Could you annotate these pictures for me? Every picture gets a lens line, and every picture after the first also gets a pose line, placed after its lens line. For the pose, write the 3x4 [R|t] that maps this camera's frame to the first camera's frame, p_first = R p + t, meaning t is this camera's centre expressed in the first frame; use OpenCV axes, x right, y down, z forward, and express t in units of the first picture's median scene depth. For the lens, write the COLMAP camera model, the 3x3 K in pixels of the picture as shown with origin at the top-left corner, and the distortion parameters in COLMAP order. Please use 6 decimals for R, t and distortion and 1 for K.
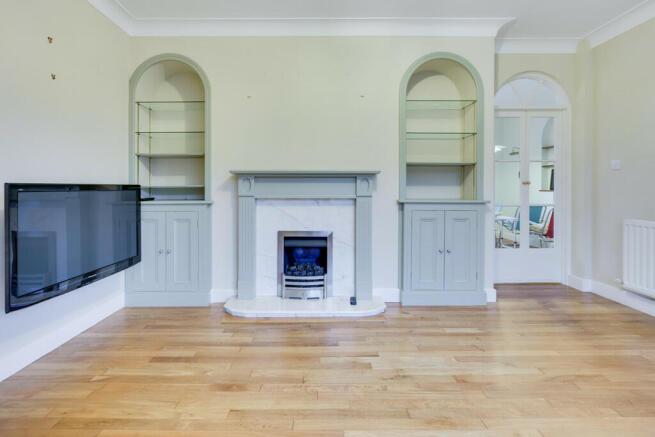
lens RADIAL K [[316.8, 0, 328.3], [0, 316.8, 188.2], [0, 0, 1]] dist [-0.002318, -0.000284]
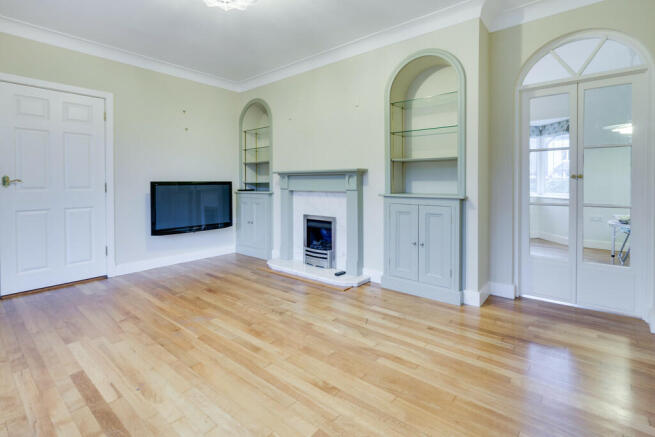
lens RADIAL K [[316.8, 0, 328.3], [0, 316.8, 188.2], [0, 0, 1]] dist [-0.002318, -0.000284]
pose [[0.763293, 0.009024, -0.645989, 0.812595], [0.002676, 0.999850, 0.017129, -0.002568], [0.646047, -0.014804, 0.763154, 0.019067]]
